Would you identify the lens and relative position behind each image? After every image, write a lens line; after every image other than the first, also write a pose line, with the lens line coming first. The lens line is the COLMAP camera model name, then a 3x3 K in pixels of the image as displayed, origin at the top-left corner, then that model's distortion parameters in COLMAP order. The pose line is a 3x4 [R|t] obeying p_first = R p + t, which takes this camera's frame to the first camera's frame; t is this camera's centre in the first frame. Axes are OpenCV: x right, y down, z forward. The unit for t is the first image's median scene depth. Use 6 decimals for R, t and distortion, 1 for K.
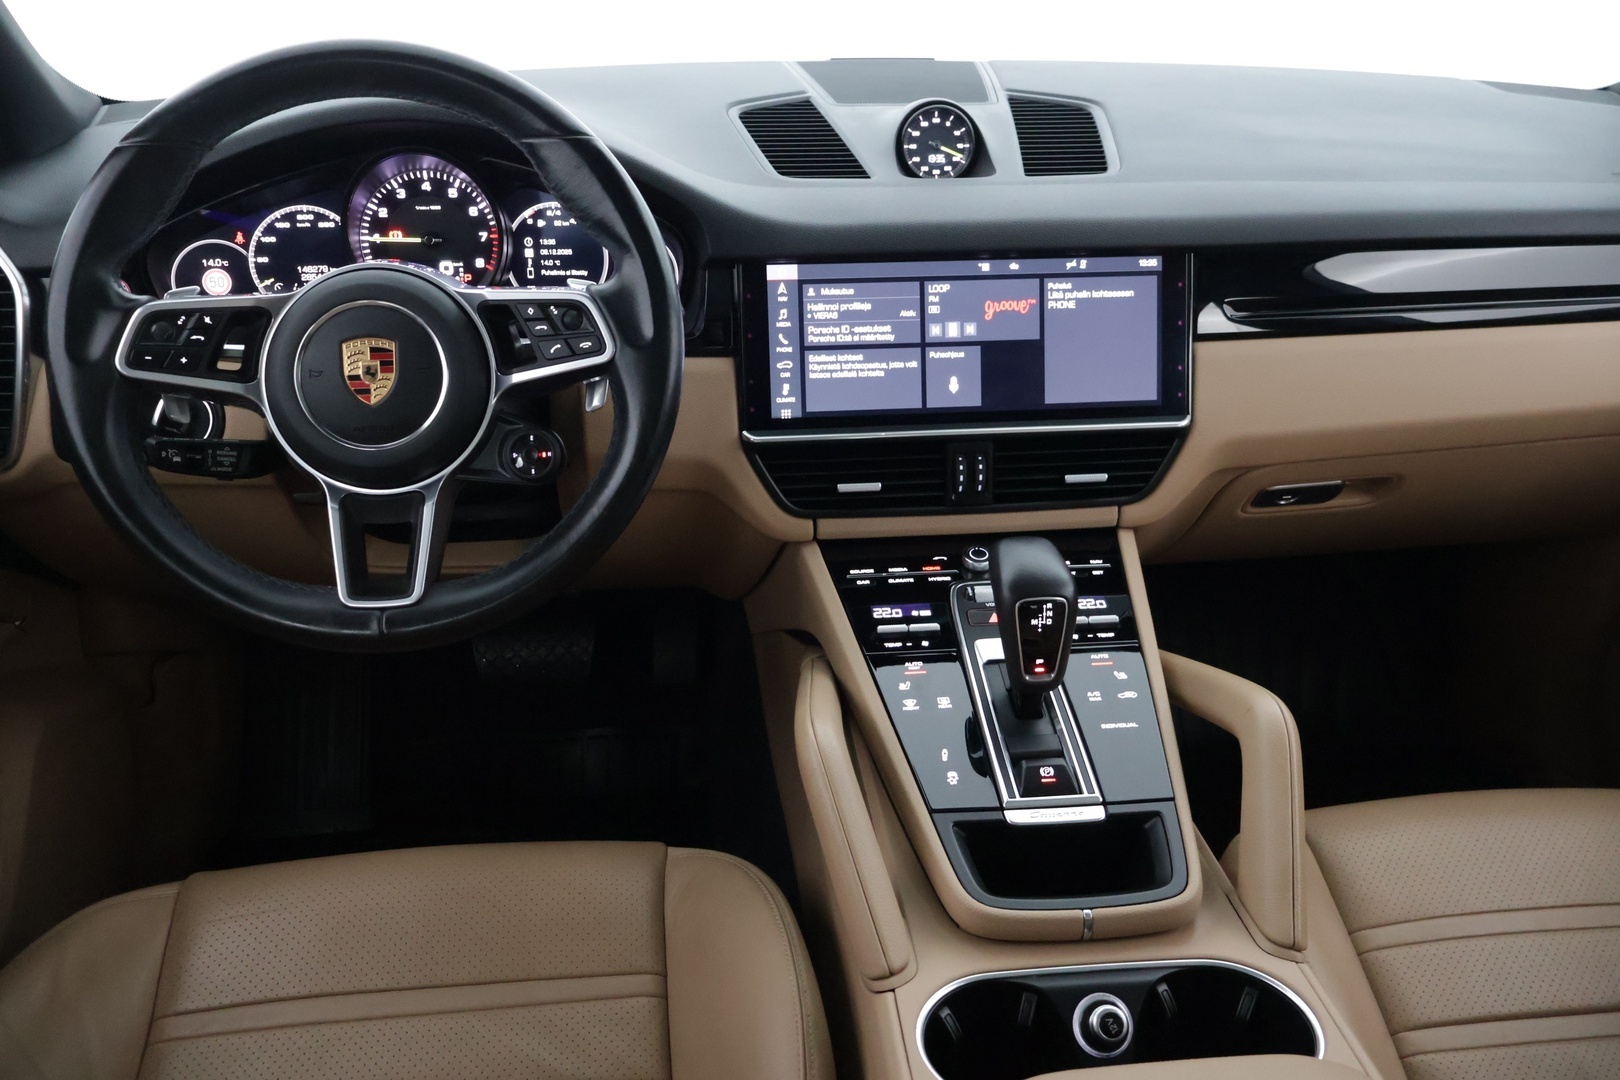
lens RADIAL K [[1356.5, 0, 810.0], [0, 1356.5, 540.0], [0, 0, 1]] dist [0.000122, 0.004433]
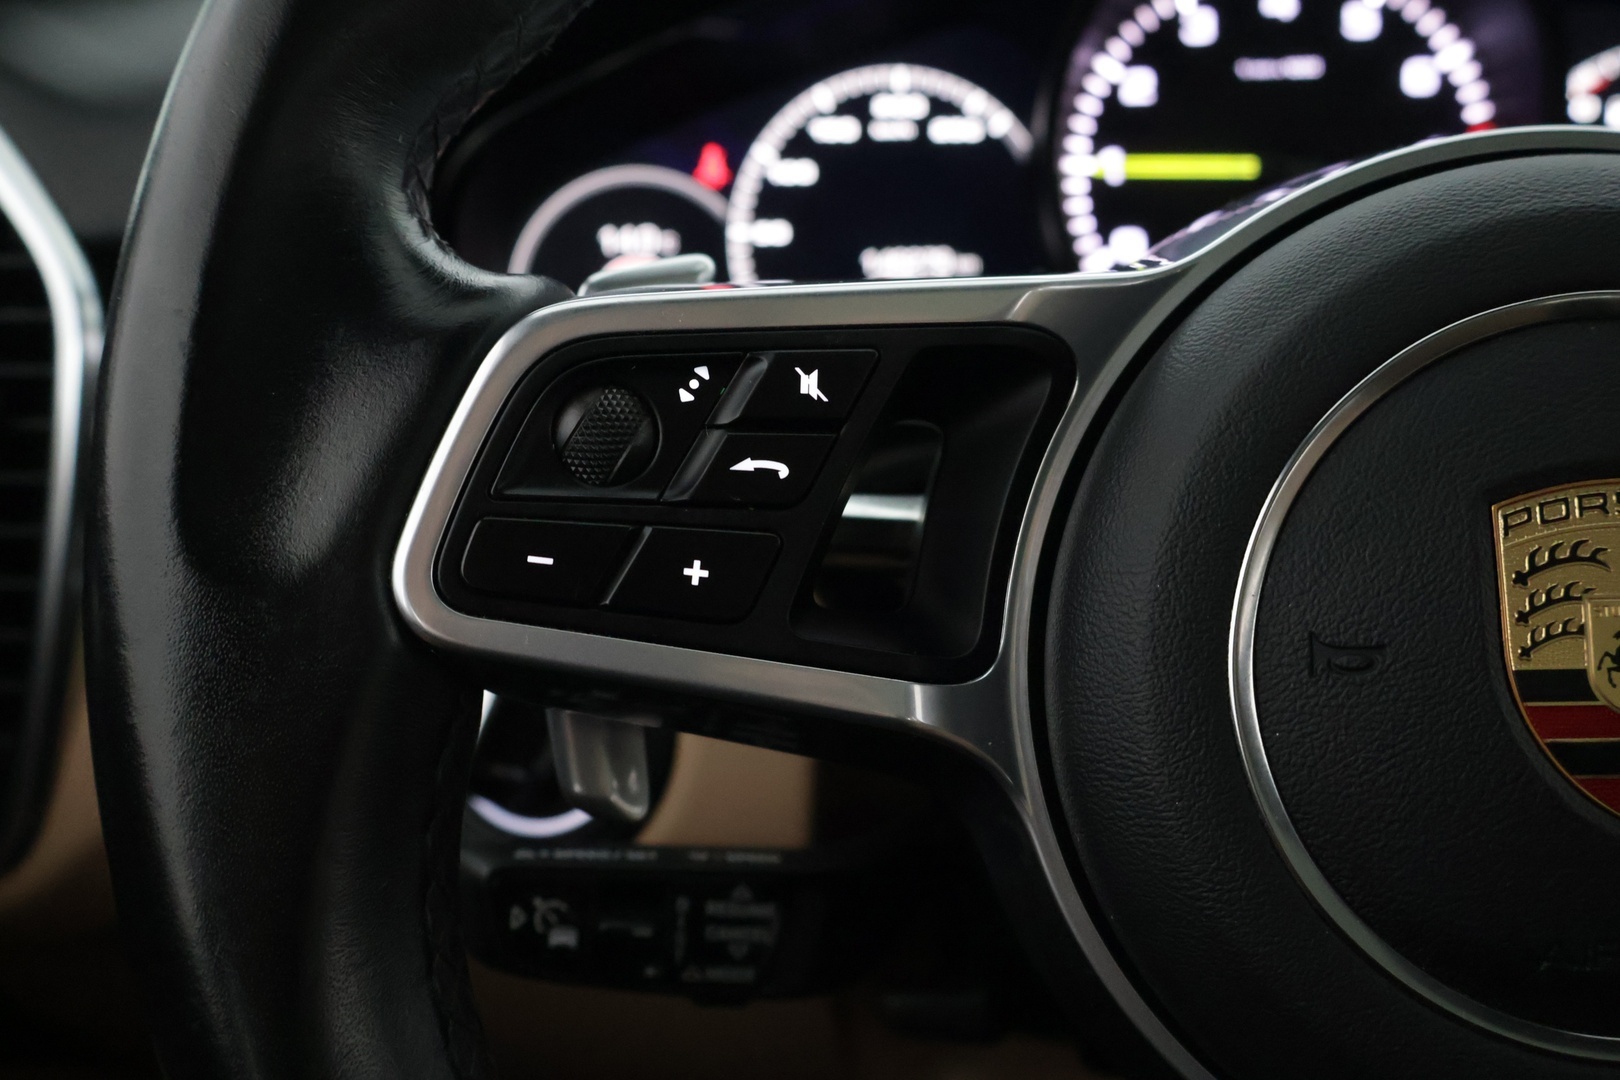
lens RADIAL K [[1761.8, 0, 833.3], [0, 1761.8, 543.0], [0, 0, 1]] dist [0.017091, 0.026467]
pose [[0.985417, 0.016536, -0.169349, -0.320570], [-0.033832, 0.994436, -0.099762, -0.090421], [0.166757, 0.104036, 0.980494, 0.599064]]
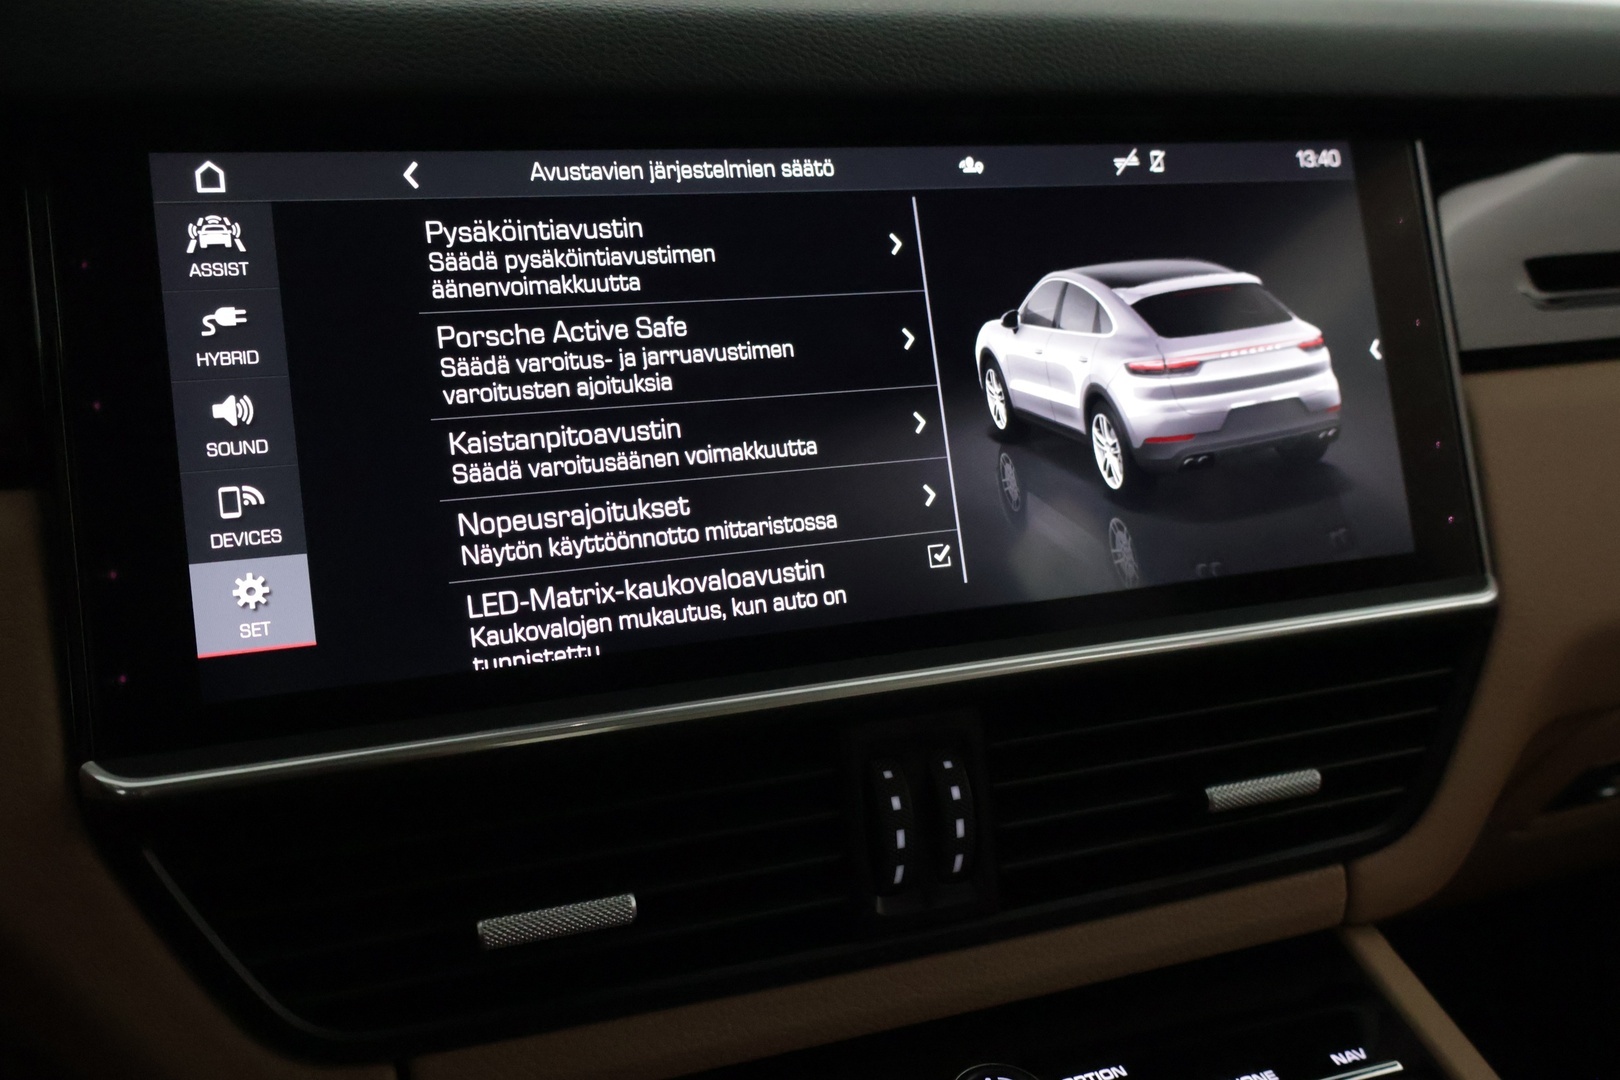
lens RADIAL K [[1498.0, 0, 810.0], [0, 1498.0, 540.0], [0, 0, 1]] dist [0.006459, 0.000068]
pose [[0.965754, -0.076373, 0.247965, 0.016066], [0.128800, 0.970744, -0.202651, -0.045352], [-0.225233, 0.227649, 0.947336, 0.679970]]
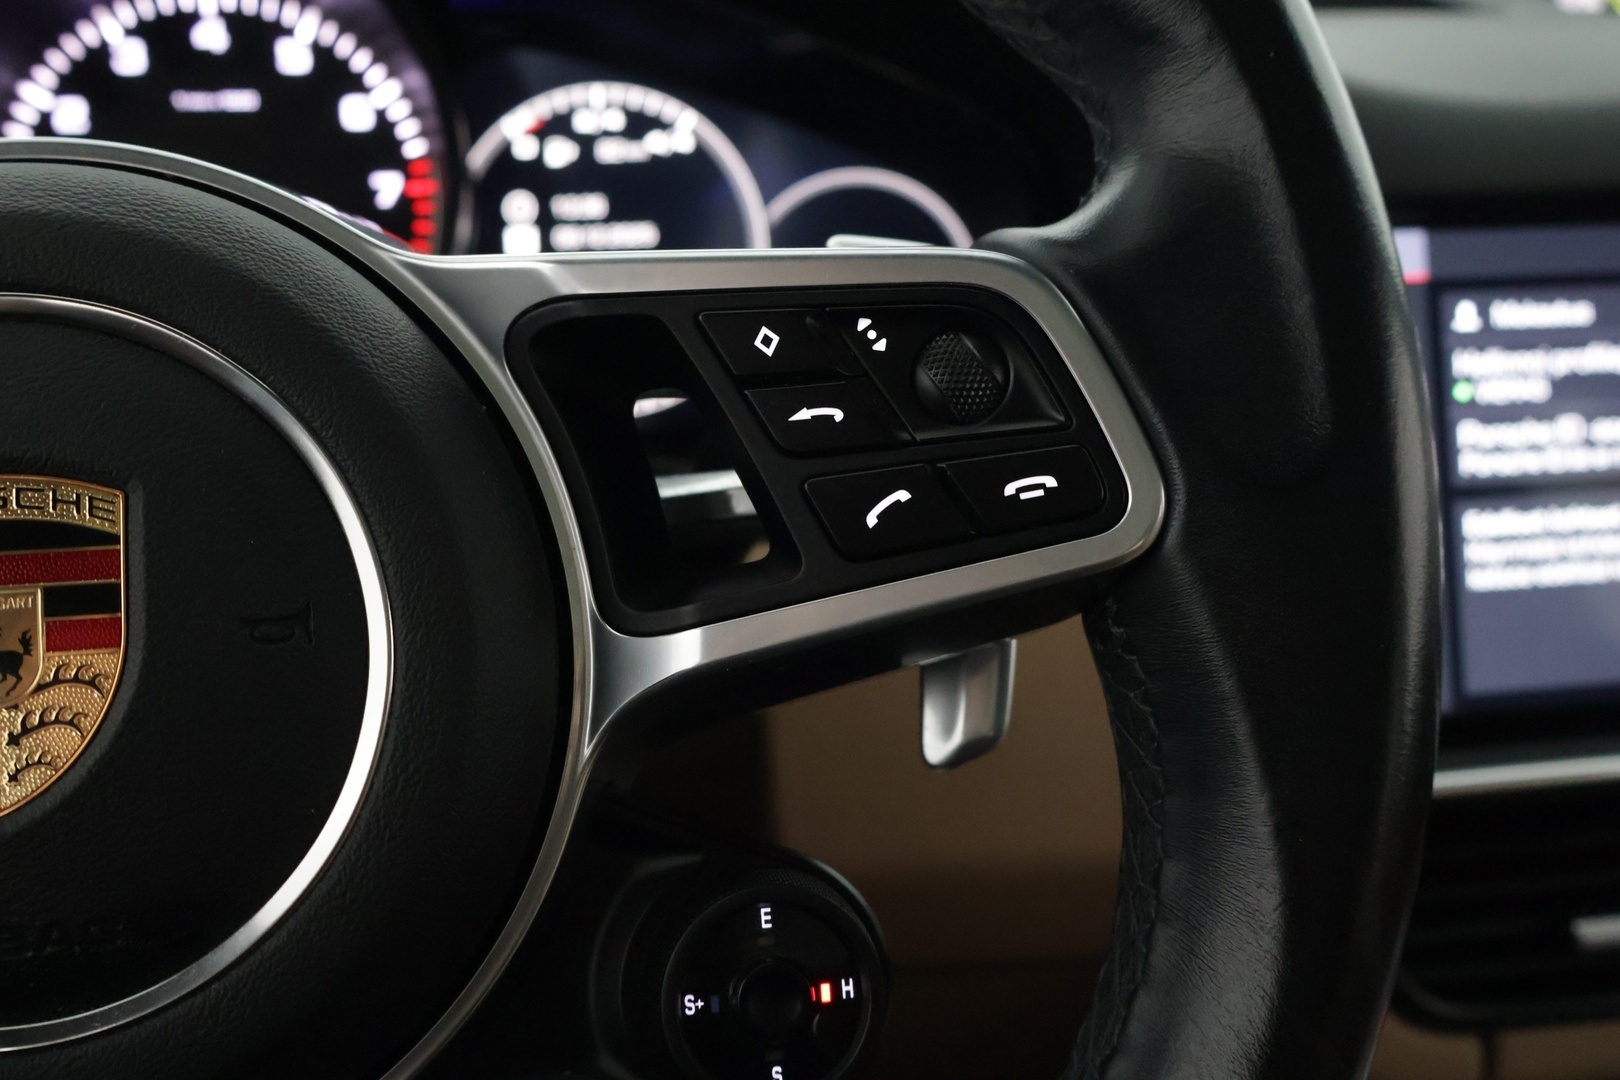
lens RADIAL K [[1774.2, 0, 810.0], [0, 1774.2, 540.0], [0, 0, 1]] dist [0.008176, 0.011129]
pose [[0.995257, -0.031550, 0.092022, -0.187481], [0.043482, 0.990469, -0.130695, -0.082055], [-0.087021, 0.134077, 0.987143, 0.598731]]
